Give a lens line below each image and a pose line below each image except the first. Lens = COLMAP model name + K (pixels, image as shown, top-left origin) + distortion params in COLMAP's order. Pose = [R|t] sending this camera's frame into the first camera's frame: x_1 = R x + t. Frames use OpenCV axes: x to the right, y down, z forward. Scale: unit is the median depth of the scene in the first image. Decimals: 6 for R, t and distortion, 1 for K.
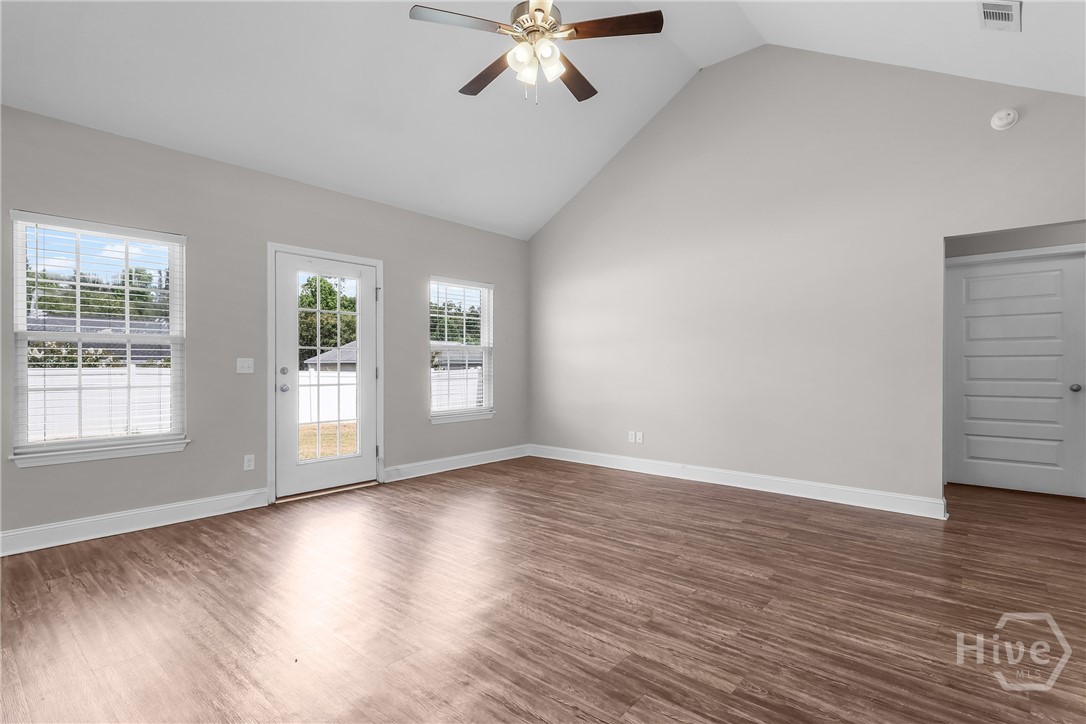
lens RADIAL K [[526.0, 0, 543.3], [0, 526.0, 364.8], [0, 0, 1]] dist [-0.000588, -0.000312]
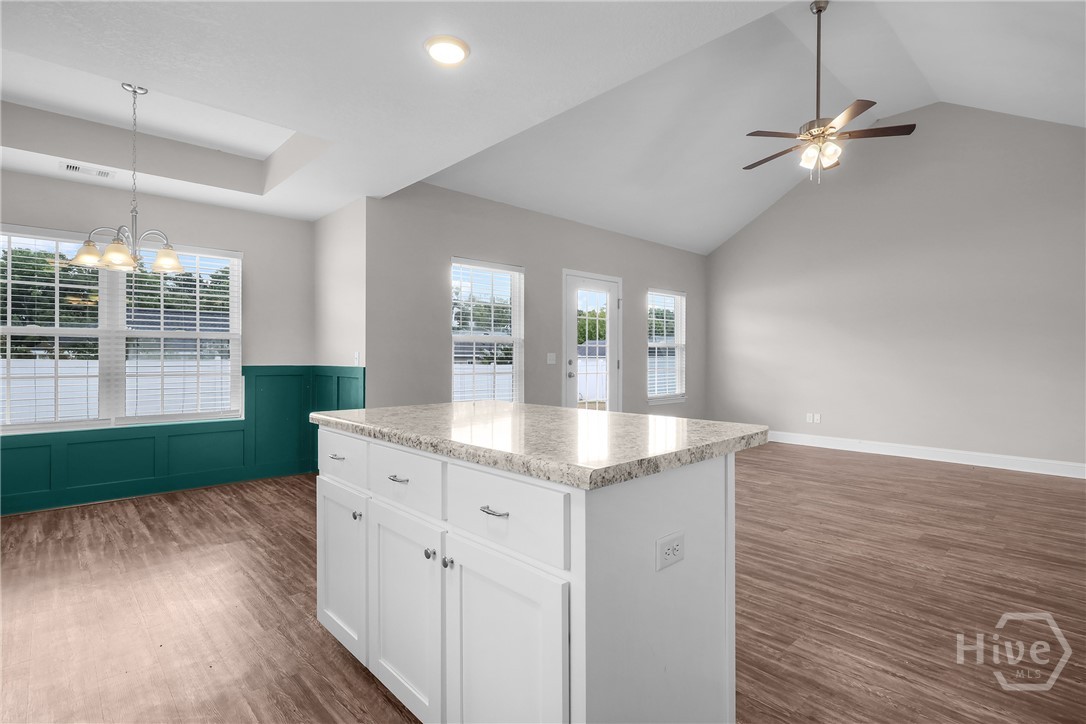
lens RADIAL K [[537.0, 0, 544.1], [0, 537.0, 359.2], [0, 0, 1]] dist [-0.002701, 0.000978]
pose [[0.995114, 0.006630, -0.098506, -0.509658], [-0.006234, 0.999971, 0.004325, -0.002709], [0.098532, -0.003690, 0.995127, -0.475822]]
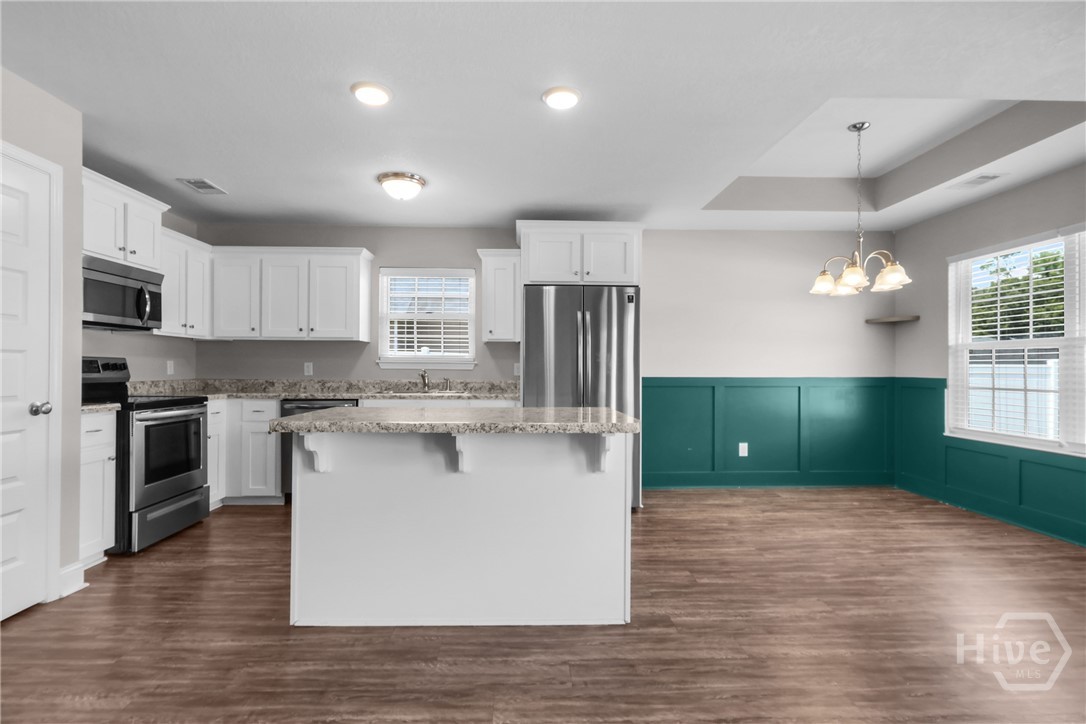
lens RADIAL K [[522.1, 0, 526.9], [0, 522.1, 365.1], [0, 0, 1]] dist [-0.003106, -0.000132]
pose [[-0.740198, -0.004724, -0.672373, -0.175378], [-0.001893, 0.999986, -0.004942, -0.001783], [0.672387, -0.002385, -0.740196, 0.652197]]
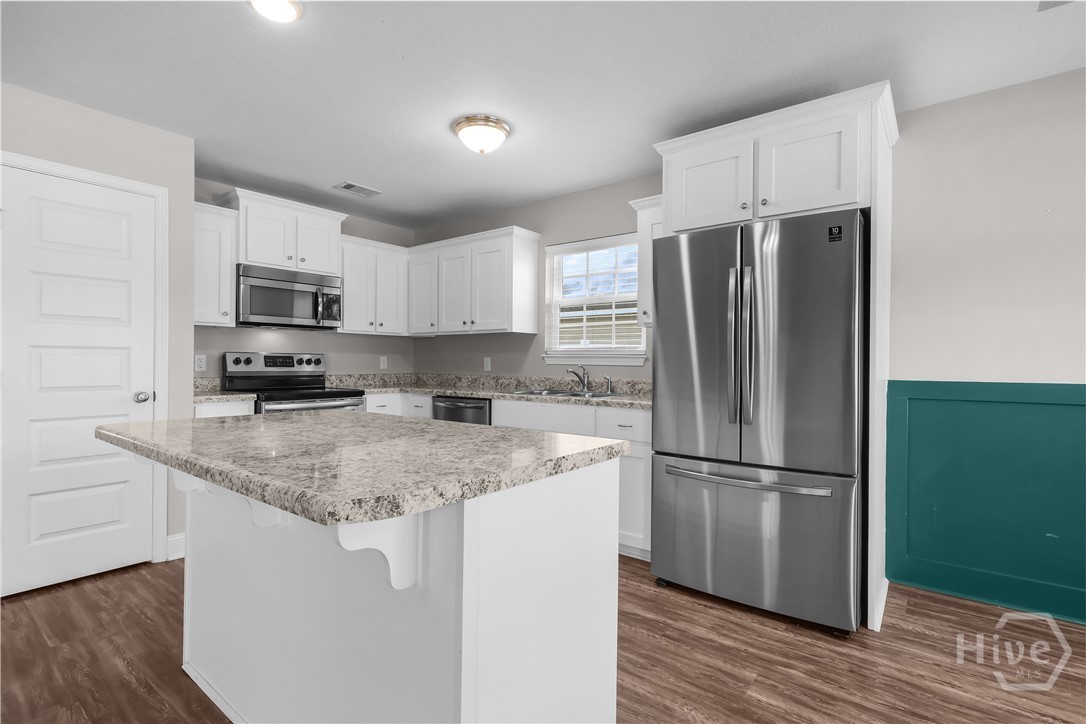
lens RADIAL K [[508.8, 0, 545.6], [0, 508.8, 363.3], [0, 0, 1]] dist [-0.000052, 0.000406]
pose [[-0.998481, -0.004280, -0.054924, -0.751237], [-0.004358, 0.999990, 0.001297, -0.002087], [0.054918, 0.001534, -0.998490, 0.529513]]
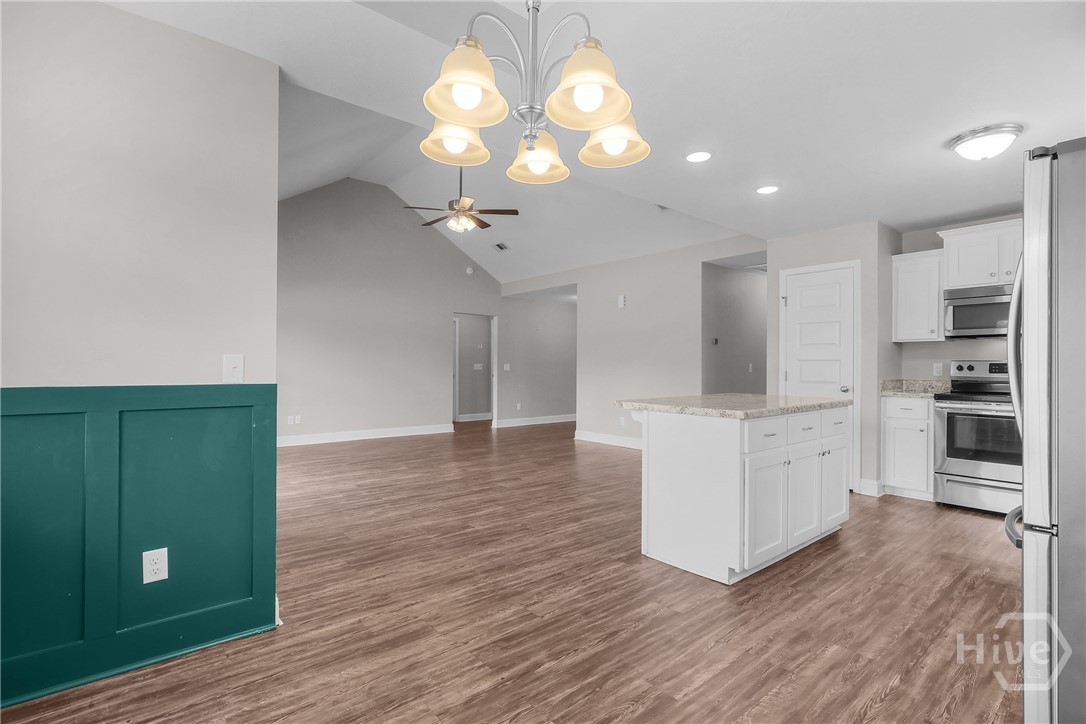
lens RADIAL K [[522.4, 0, 539.4], [0, 522.4, 364.0], [0, 0, 1]] dist [-0.001144, -0.000307]
pose [[0.149825, 0.006860, 0.988689, -1.630437], [-0.004804, 0.999969, -0.006210, 0.000850], [-0.988701, -0.003819, 0.149854, 0.291642]]
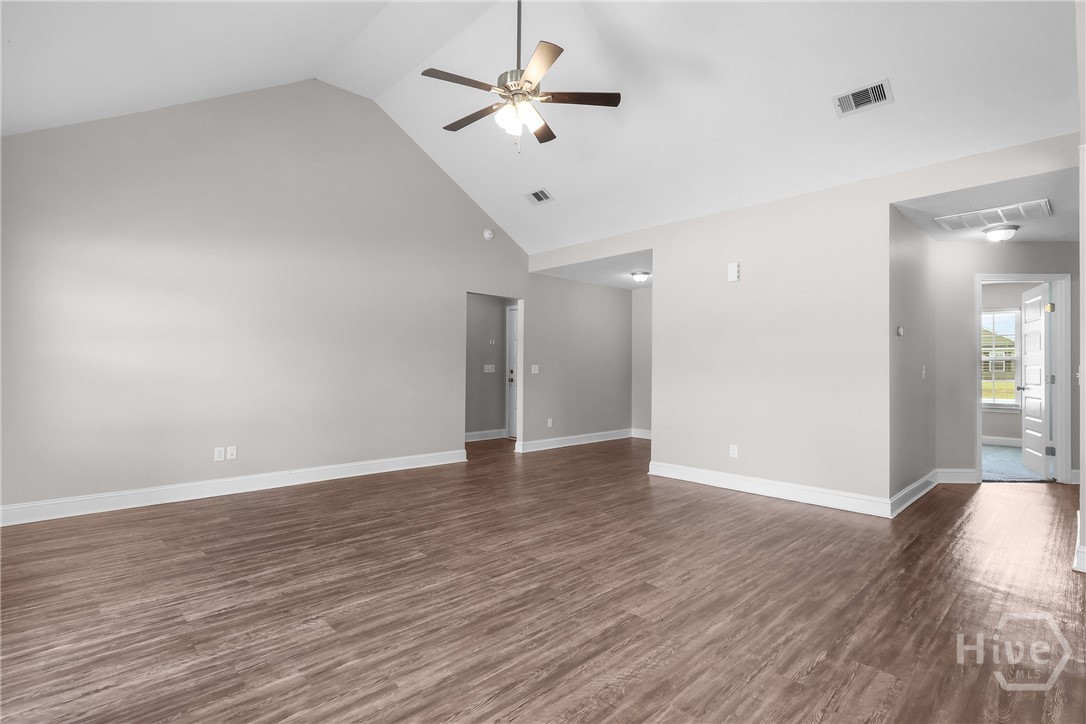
lens RADIAL K [[526.0, 0, 543.3], [0, 526.0, 364.8], [0, 0, 1]] dist [-0.000588, -0.000312]
pose [[0.089160, 0.006885, 0.995994, -0.957146], [-0.007514, 0.999952, -0.006240, -0.002771], [-0.995989, -0.006928, 0.089208, 0.661482]]
